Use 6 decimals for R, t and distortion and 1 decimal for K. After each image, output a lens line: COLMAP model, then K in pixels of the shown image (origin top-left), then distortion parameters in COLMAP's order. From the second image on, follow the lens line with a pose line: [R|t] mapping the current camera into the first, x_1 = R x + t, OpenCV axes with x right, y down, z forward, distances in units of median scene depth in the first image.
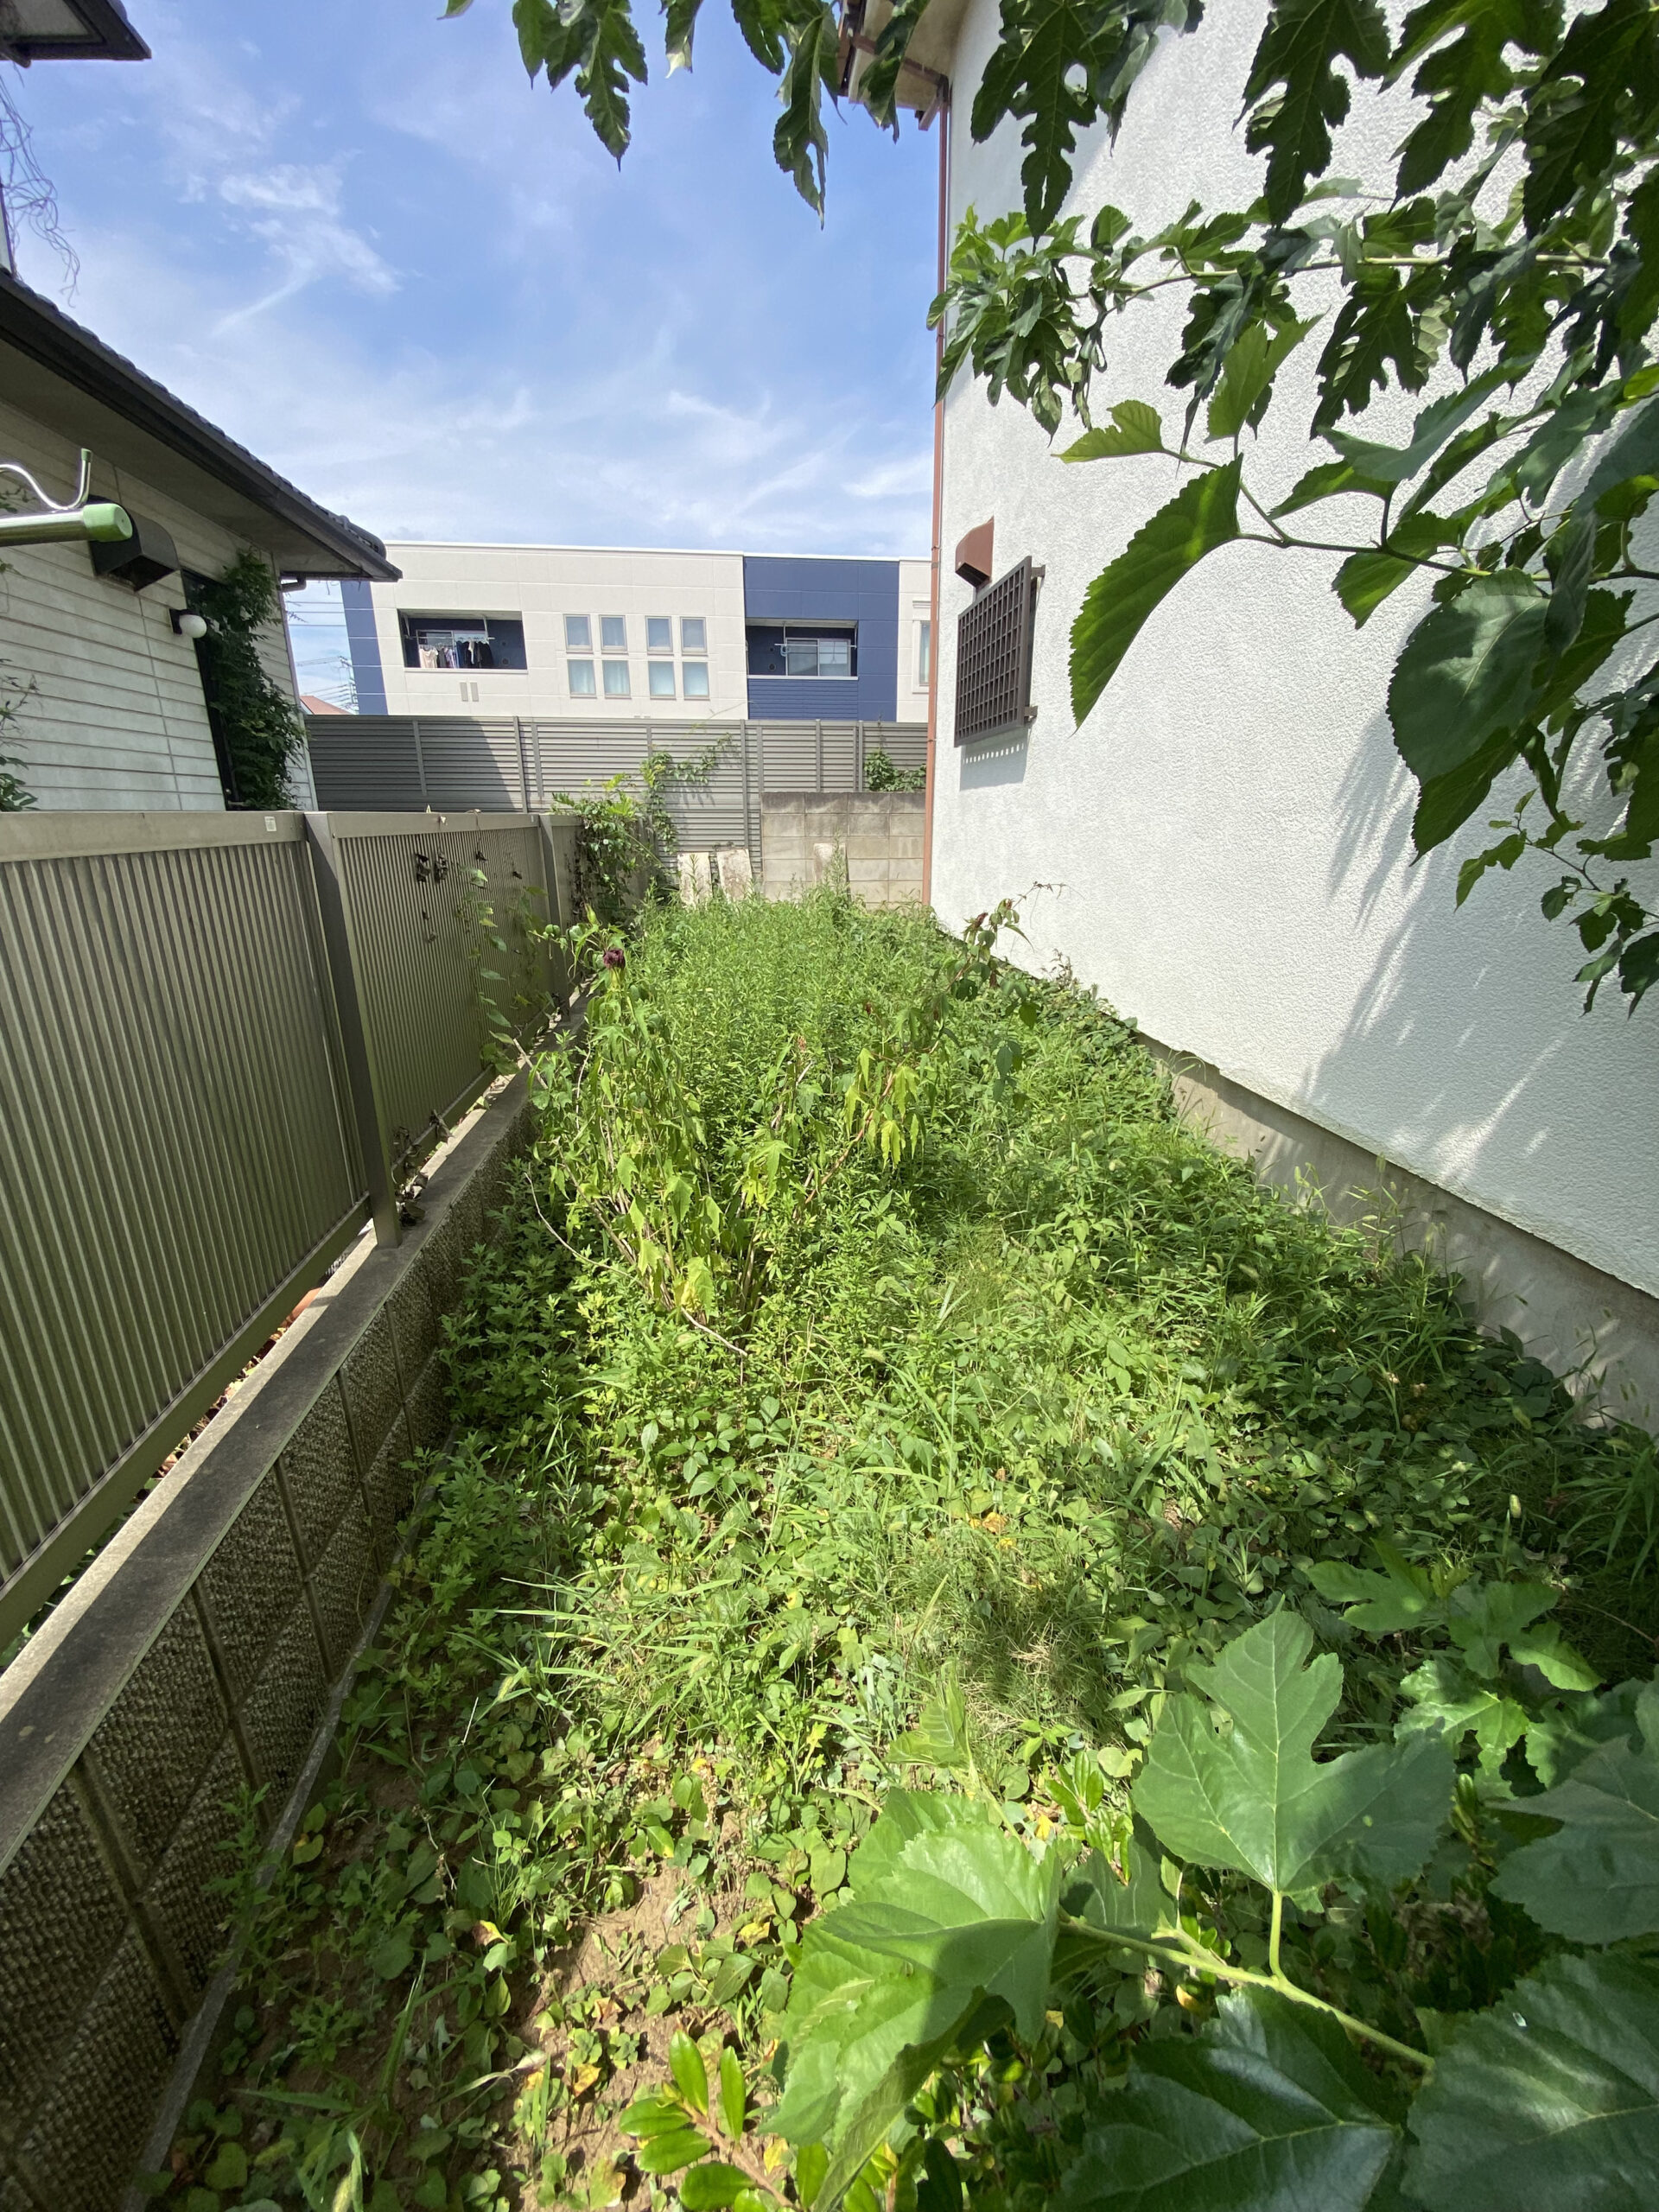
lens RADIAL K [[904.2, 0, 835.4], [0, 904.2, 1108.2], [0, 0, 1]] dist [0.014299, -0.018568]
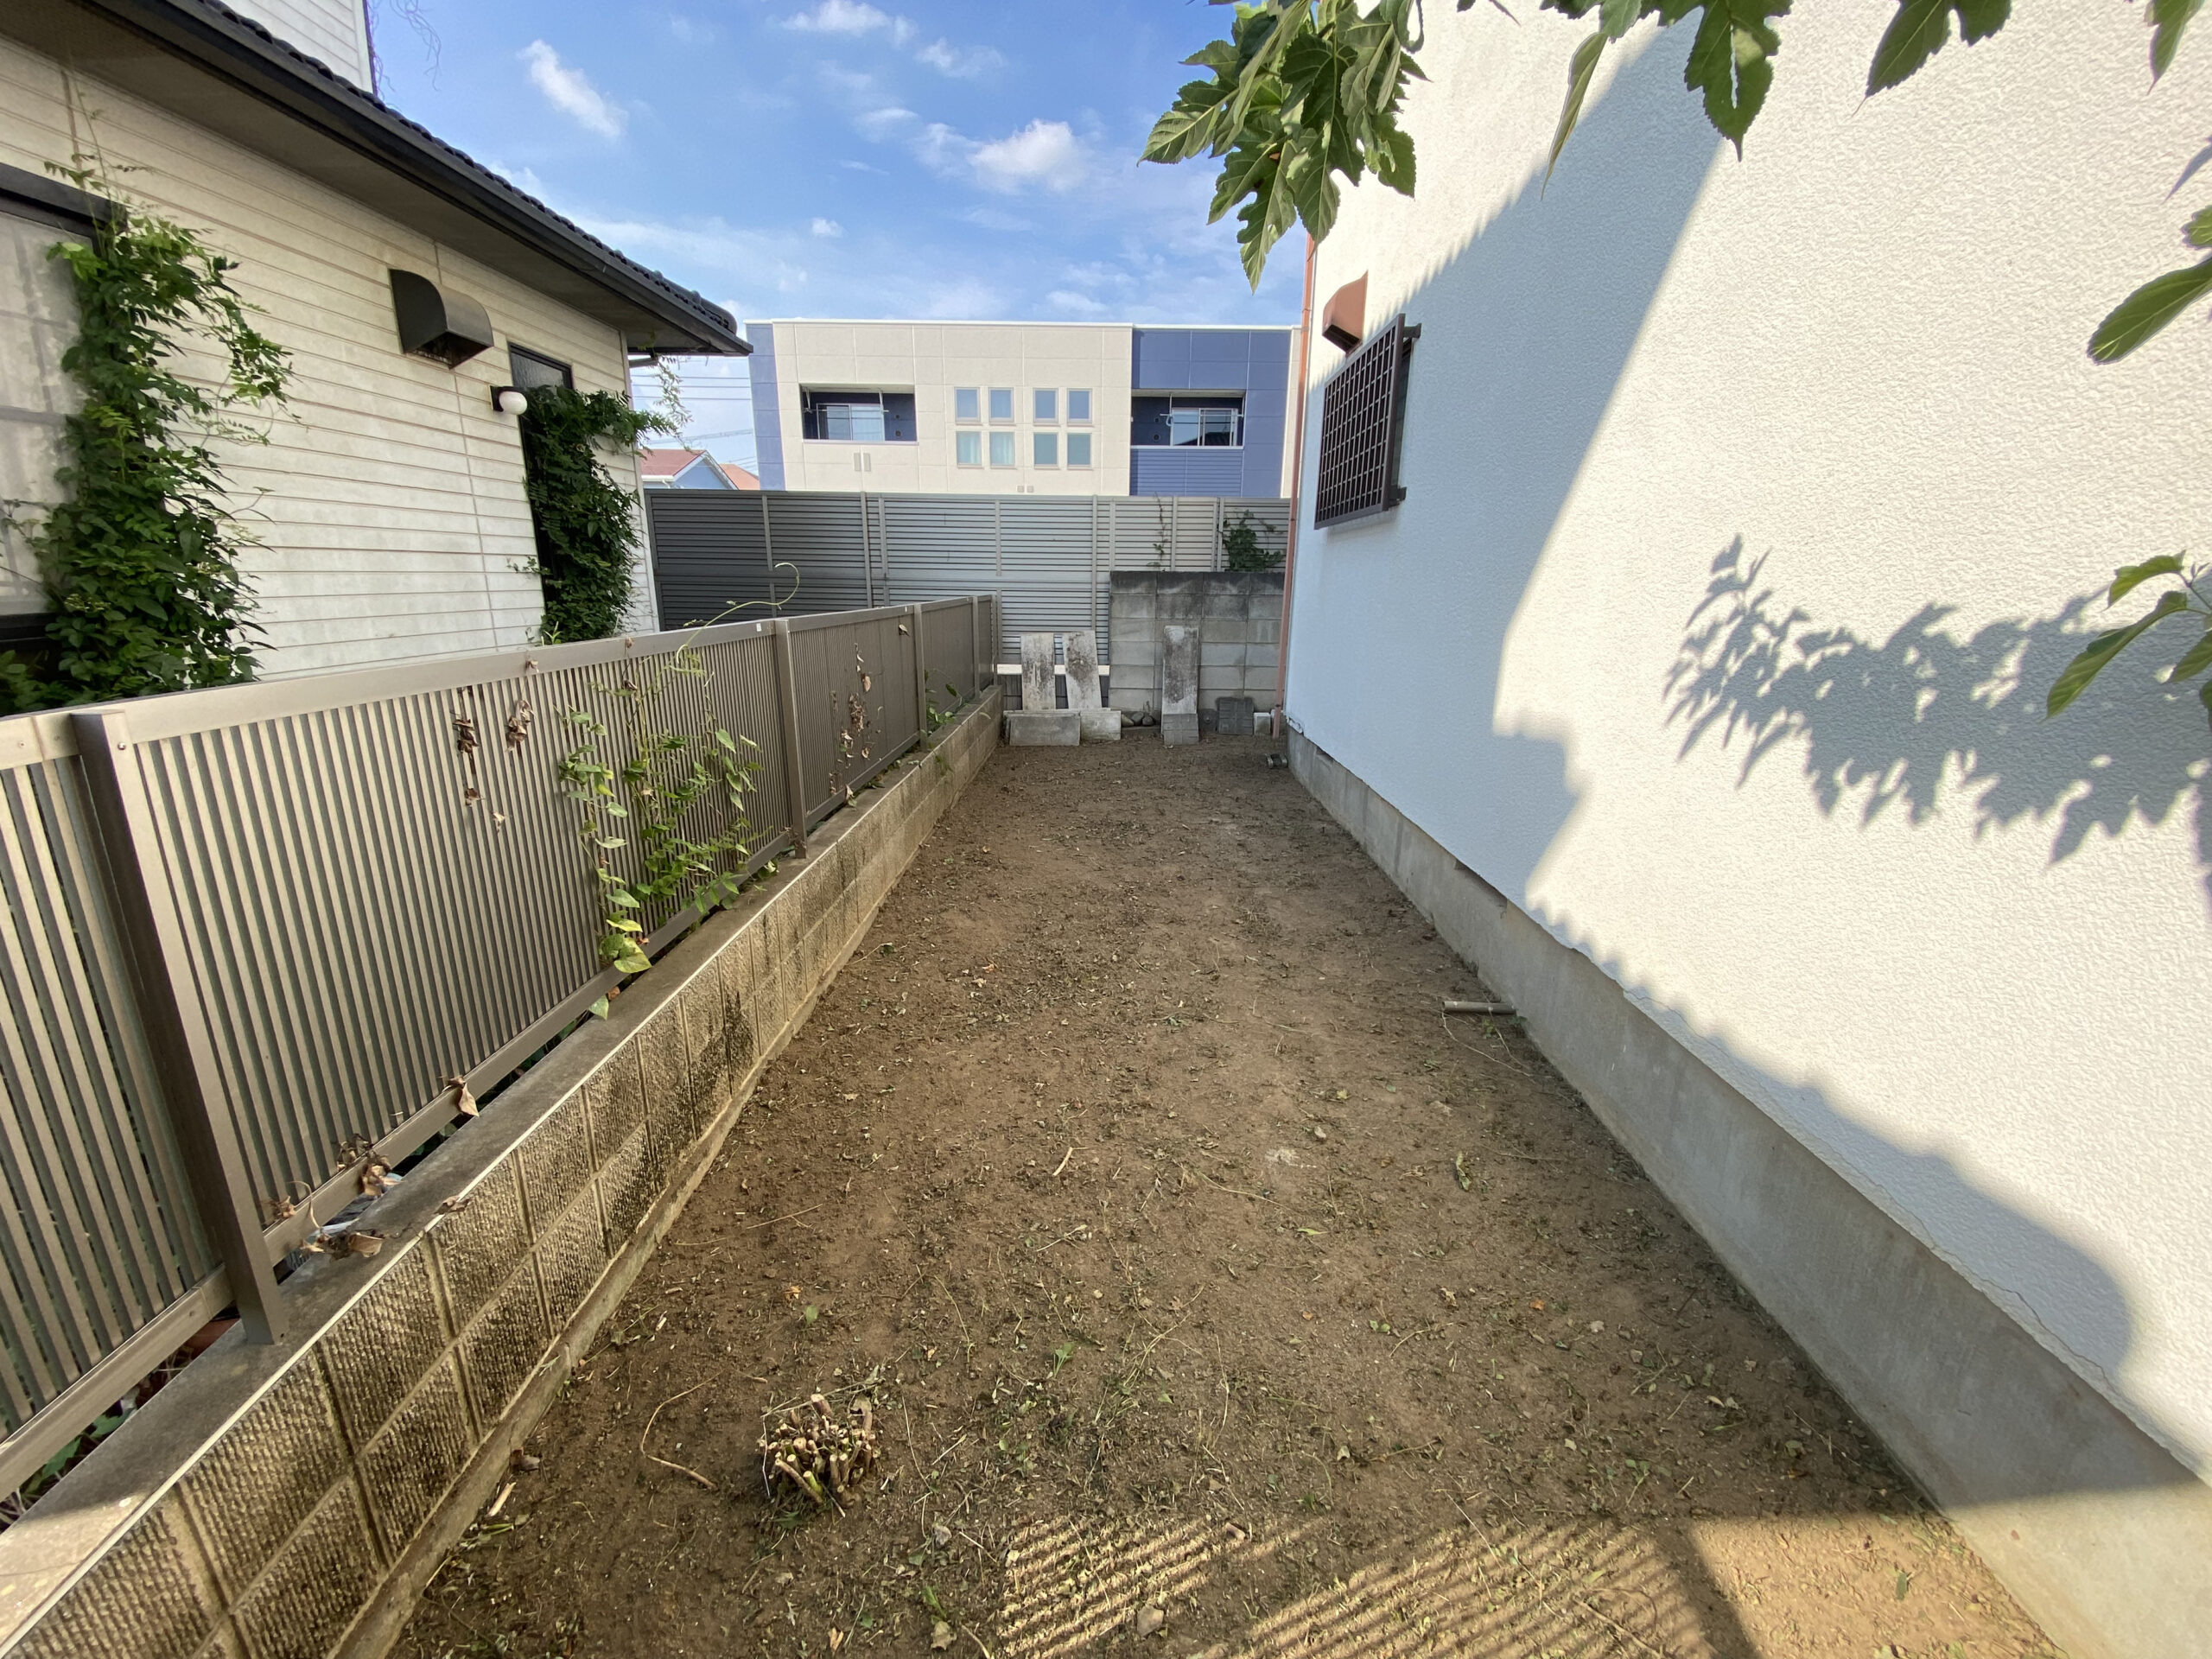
lens RADIAL K [[904.2, 0, 1108.5], [0, 904.2, 828.2], [0, 0, 1]] dist [0.014299, -0.018568]
pose [[0.991397, 0.046992, -0.122161, 0.043016], [-0.052388, 0.997771, -0.041341, -0.052216], [0.119946, 0.047385, 0.991649, 0.098318]]
